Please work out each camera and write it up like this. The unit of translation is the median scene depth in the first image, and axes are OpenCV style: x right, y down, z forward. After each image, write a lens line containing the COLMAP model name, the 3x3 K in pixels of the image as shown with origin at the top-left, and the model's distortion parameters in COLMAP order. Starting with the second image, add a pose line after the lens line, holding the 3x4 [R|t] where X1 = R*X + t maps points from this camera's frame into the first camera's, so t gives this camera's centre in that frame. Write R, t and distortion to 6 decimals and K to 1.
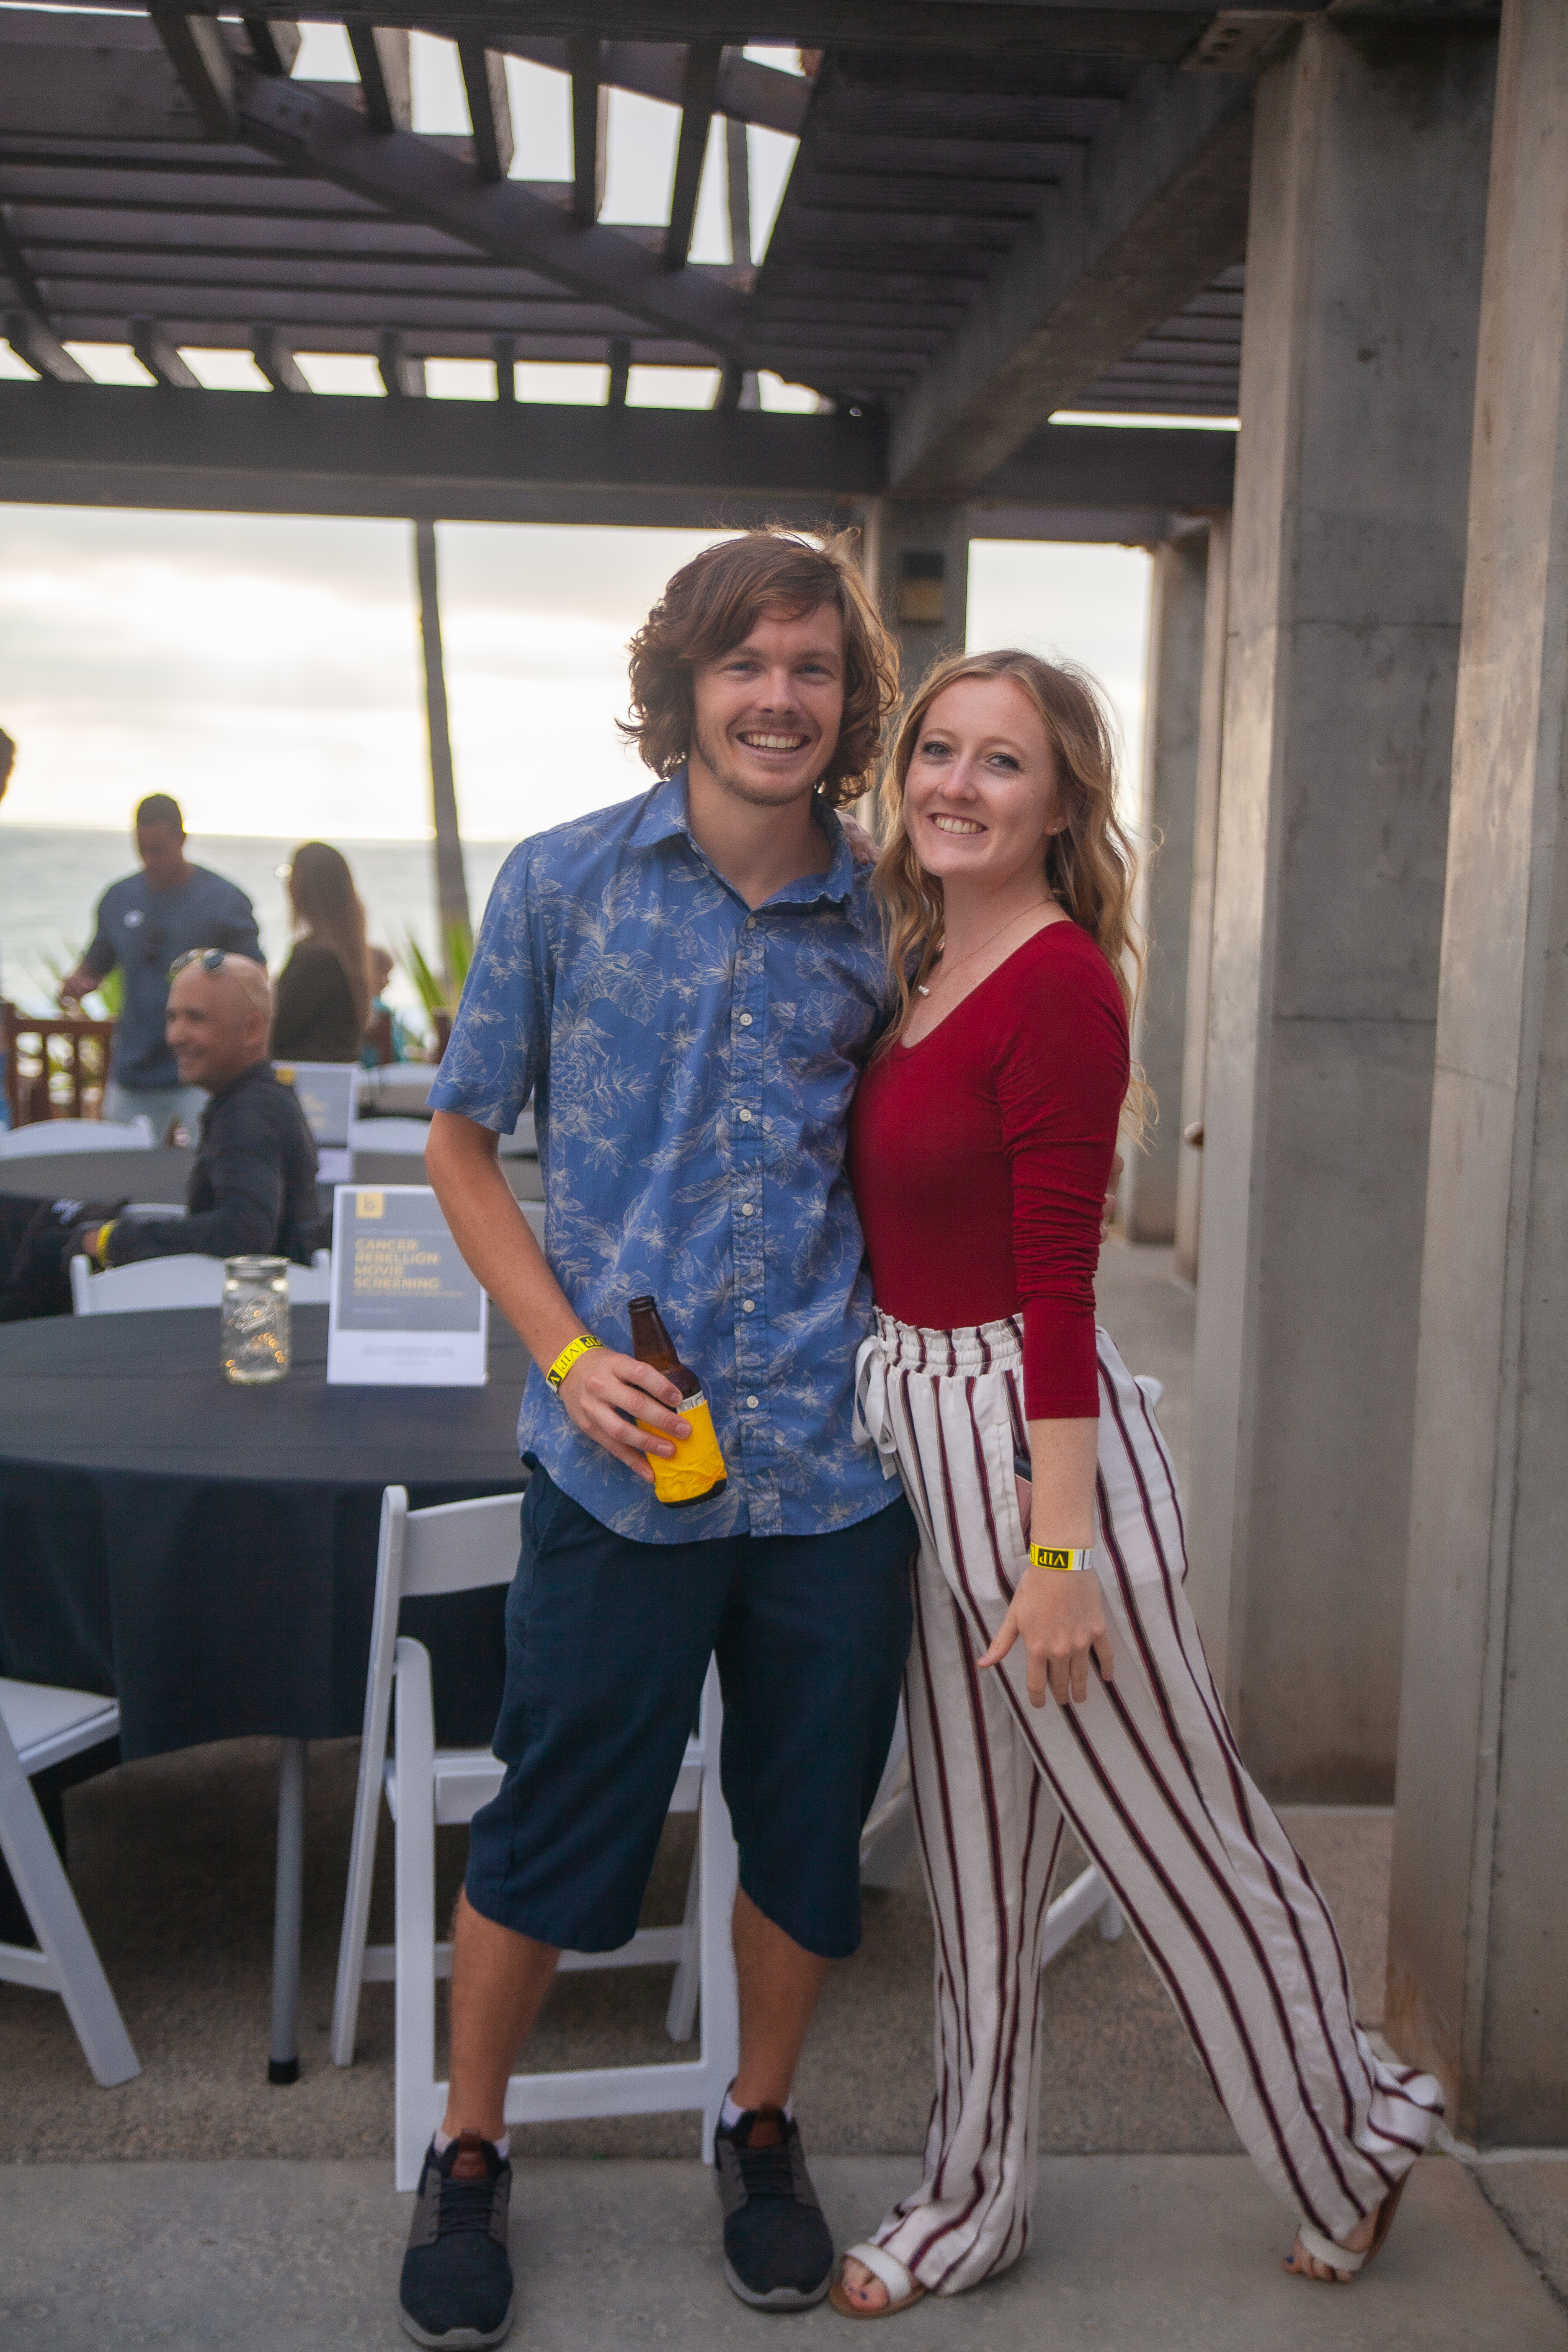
lens RADIAL K [[2937.7, 0, 756.0], [0, 2937.7, 1149.0], [0, 0, 1]] dist [-0.006566, 0.352443]
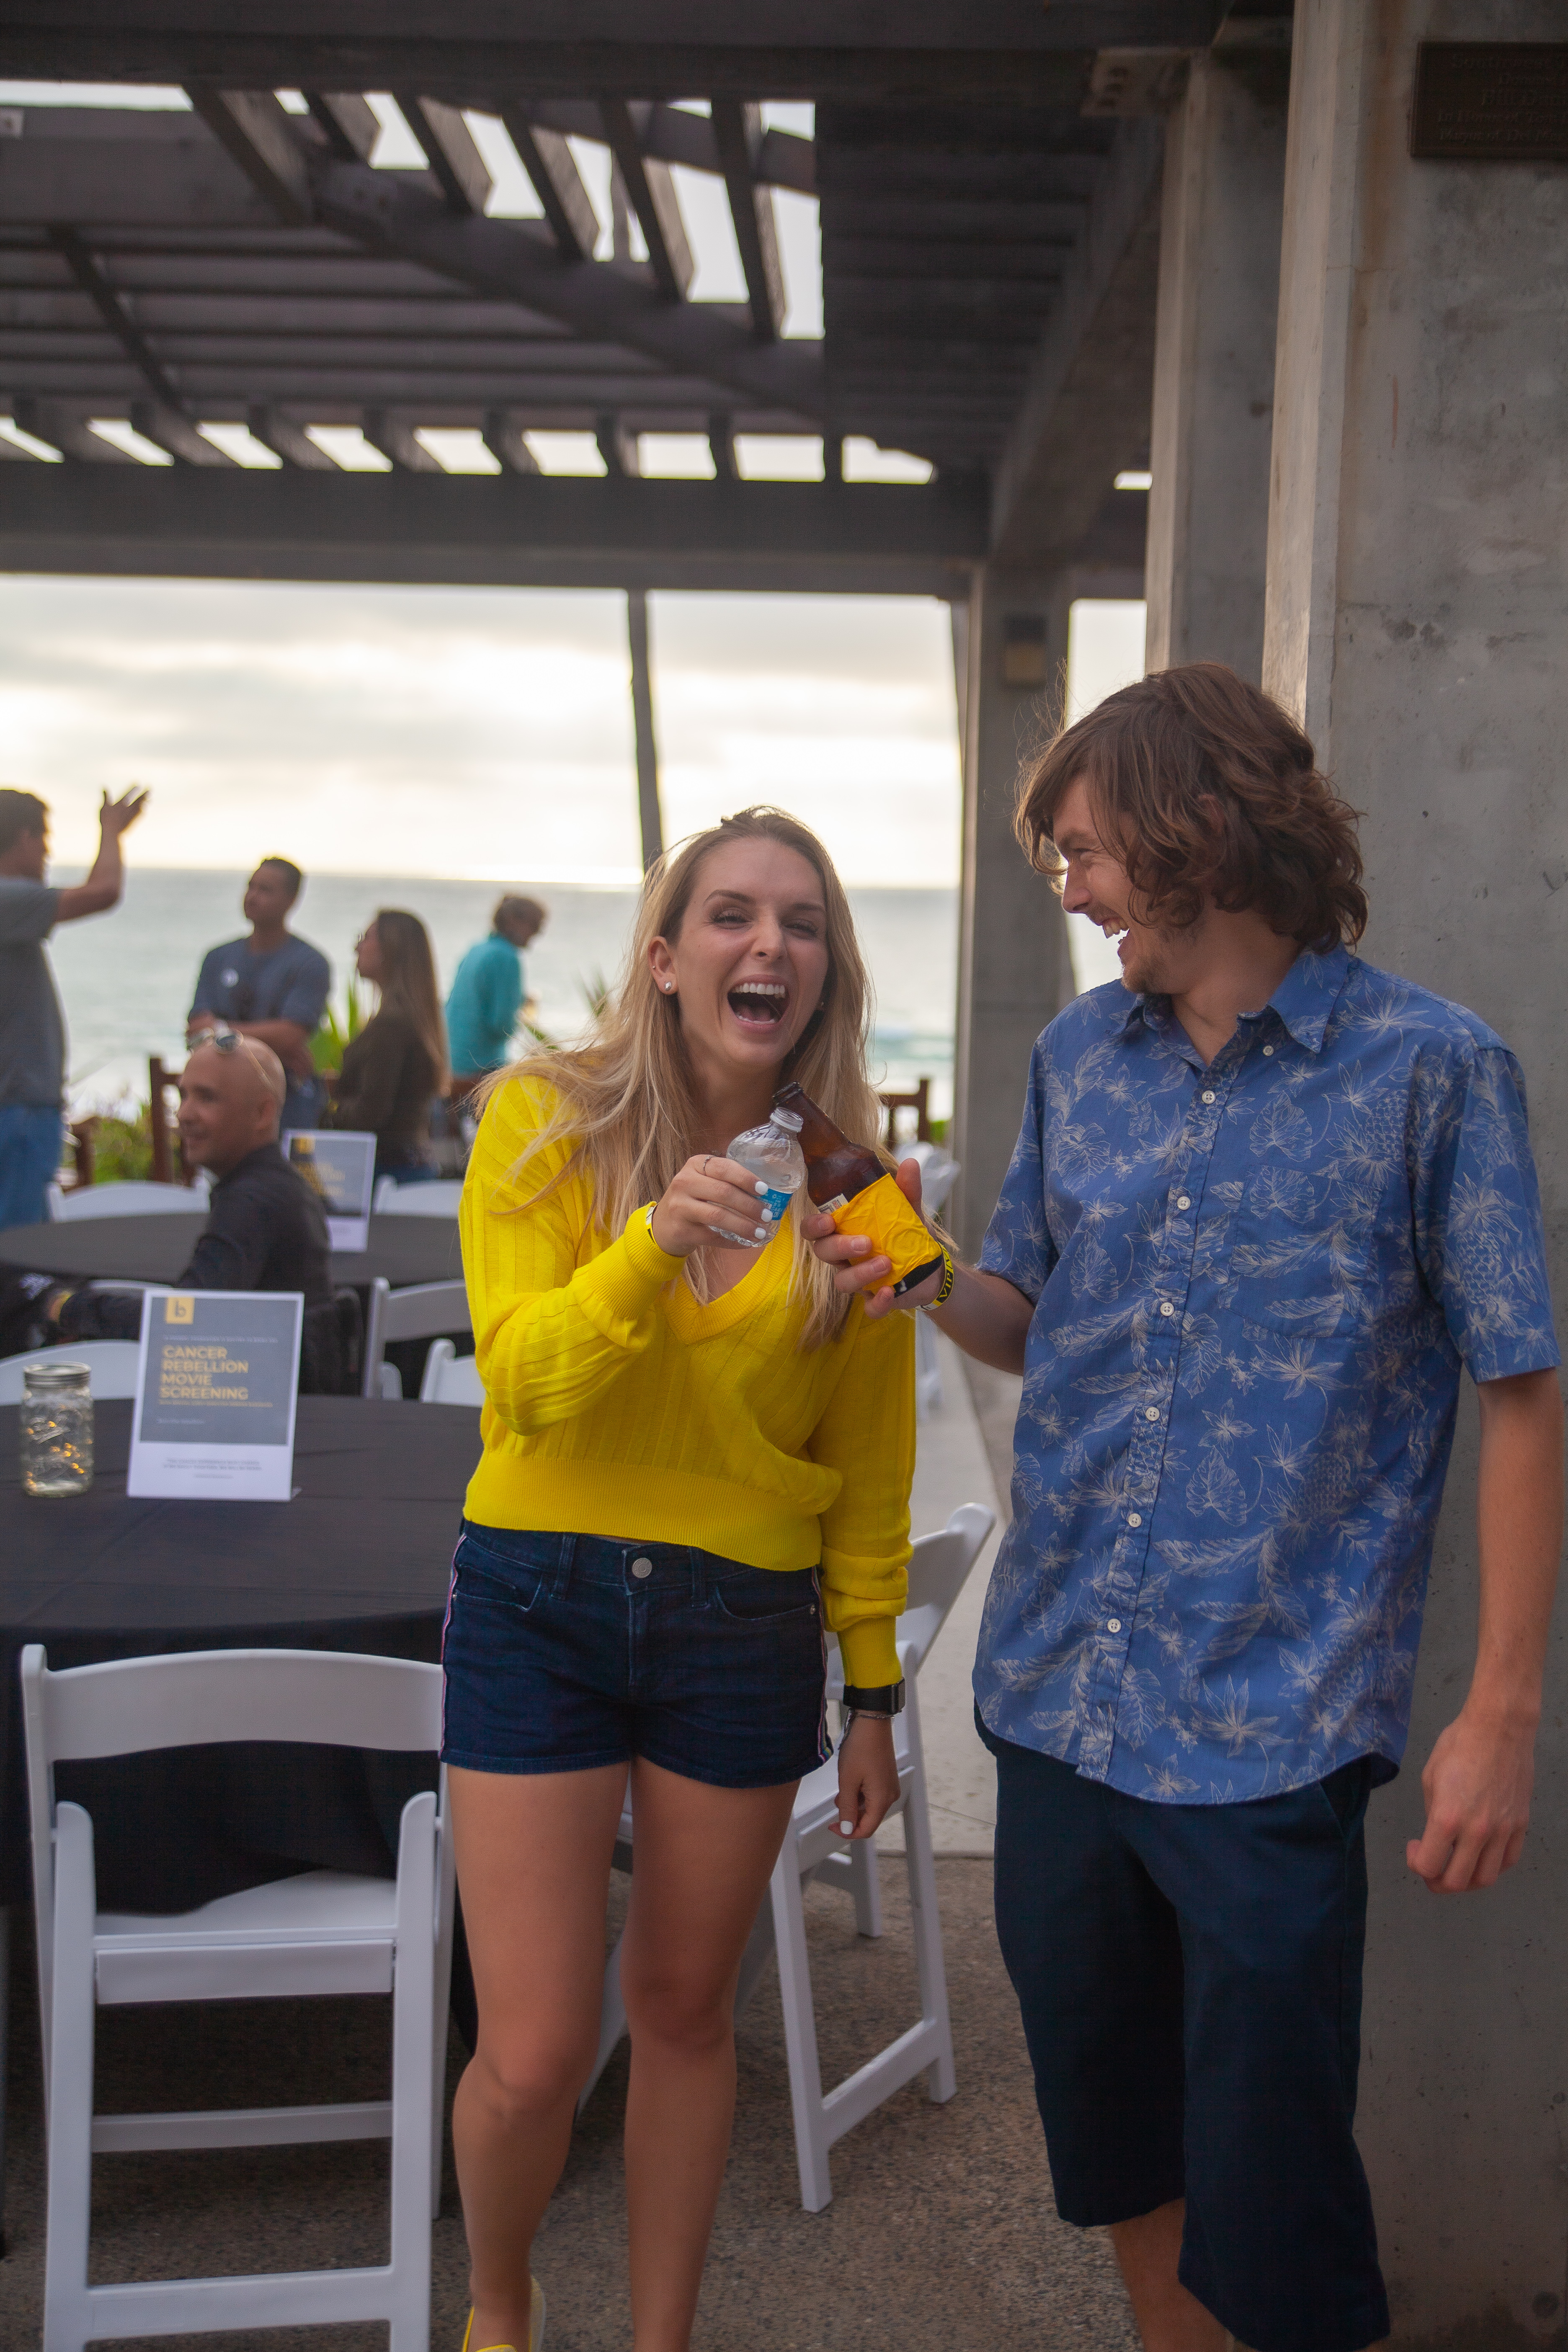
lens RADIAL K [[2756.9, 0, 784.0], [0, 2756.9, 1176.0], [0, 0, 1]] dist [-0.030461, 0.328794]
pose [[0.996336, 0.004424, -0.085413, 0.094933], [-0.004363, 0.999990, 0.000908, -0.017669], [0.085416, -0.000532, 0.996345, 0.078979]]
